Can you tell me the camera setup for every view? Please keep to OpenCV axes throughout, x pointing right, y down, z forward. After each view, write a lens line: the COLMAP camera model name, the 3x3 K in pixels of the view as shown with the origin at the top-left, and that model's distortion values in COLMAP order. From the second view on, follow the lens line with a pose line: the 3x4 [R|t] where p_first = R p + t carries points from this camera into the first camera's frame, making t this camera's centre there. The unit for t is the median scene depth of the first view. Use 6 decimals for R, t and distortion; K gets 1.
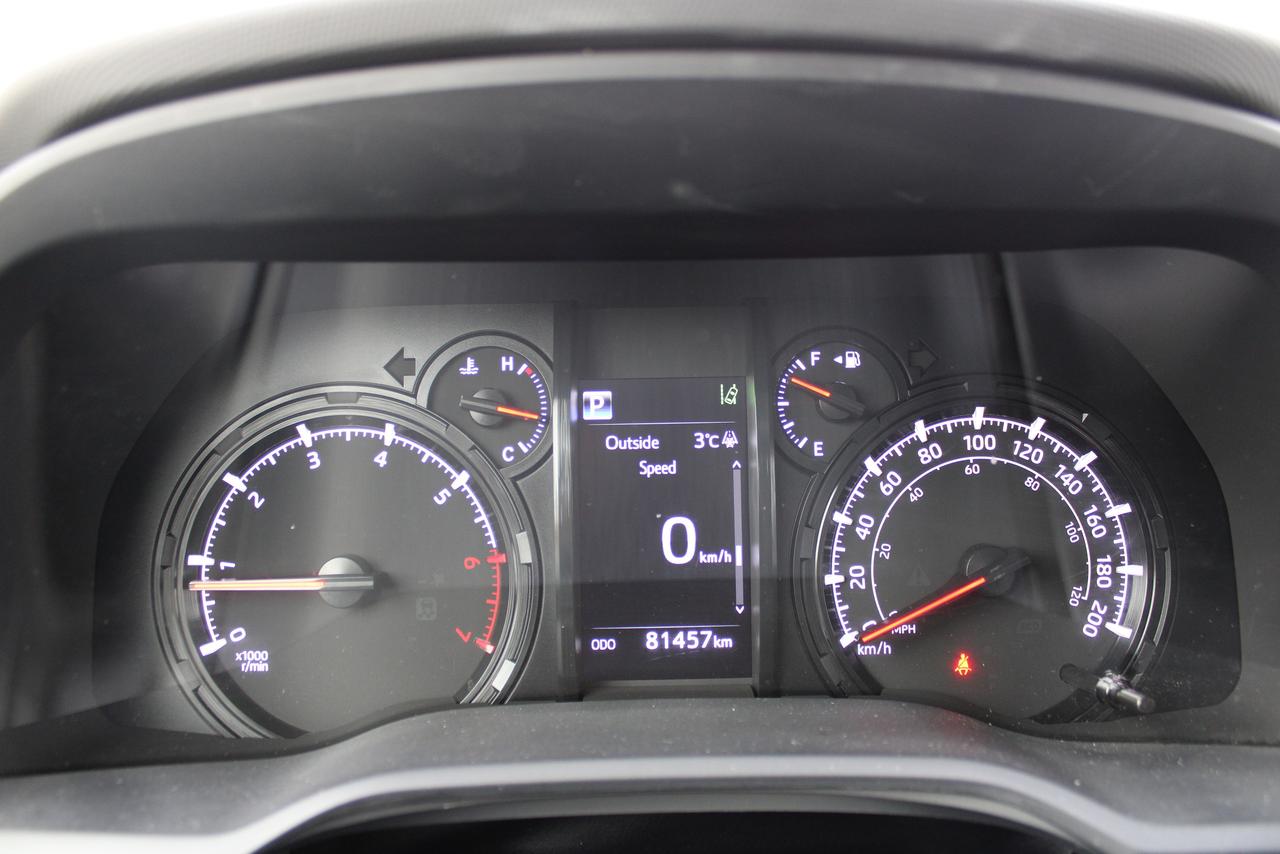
lens RADIAL K [[1070.3, 0, 641.1], [0, 1070.3, 429.0], [0, 0, 1]] dist [-0.142817, -0.001652]
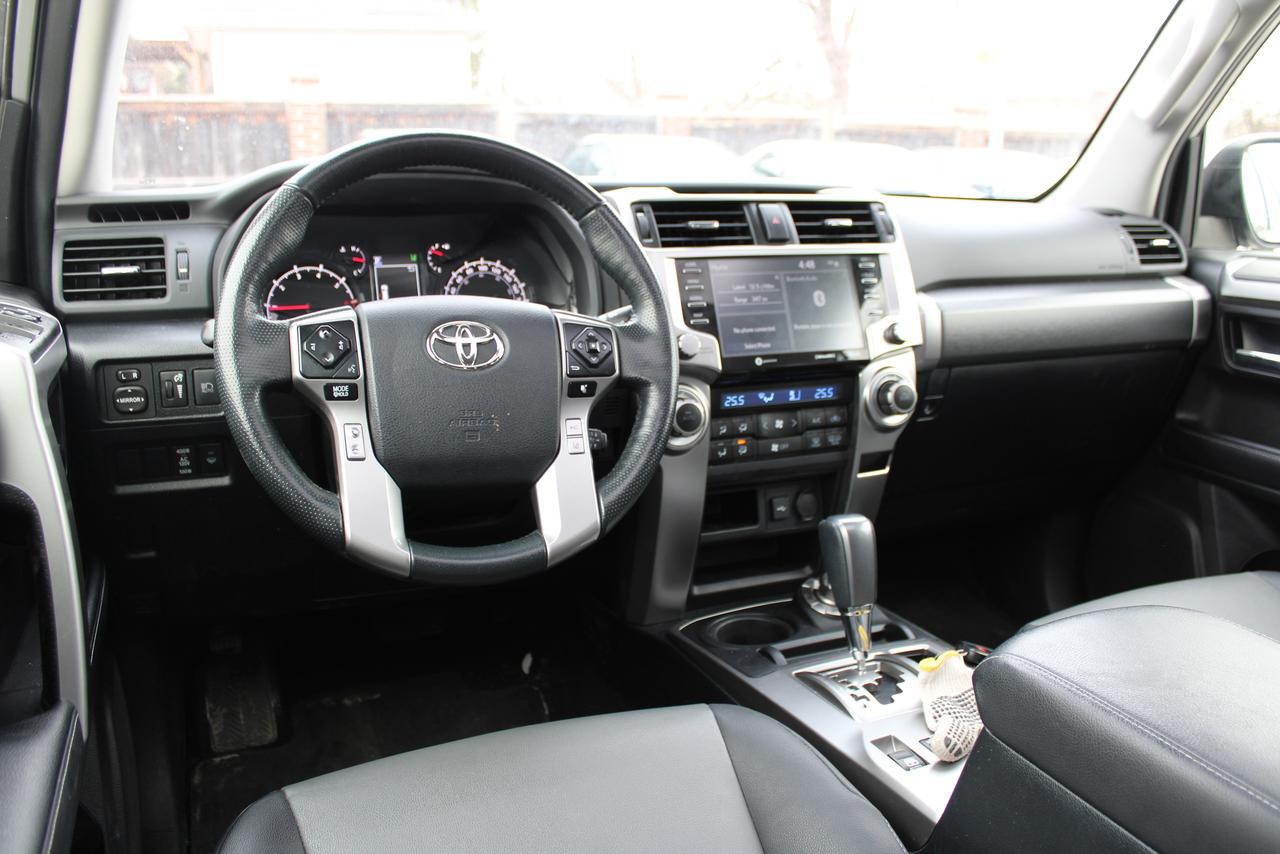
lens RADIAL K [[1070.3, 0, 639.3], [0, 1070.3, 425.9], [0, 0, 1]] dist [-0.142817, -0.001652]
pose [[0.923008, -0.062507, 0.379671, -0.624951], [0.071783, 0.997367, -0.010309, 0.643605], [-0.378027, 0.036769, 0.925064, -2.644577]]
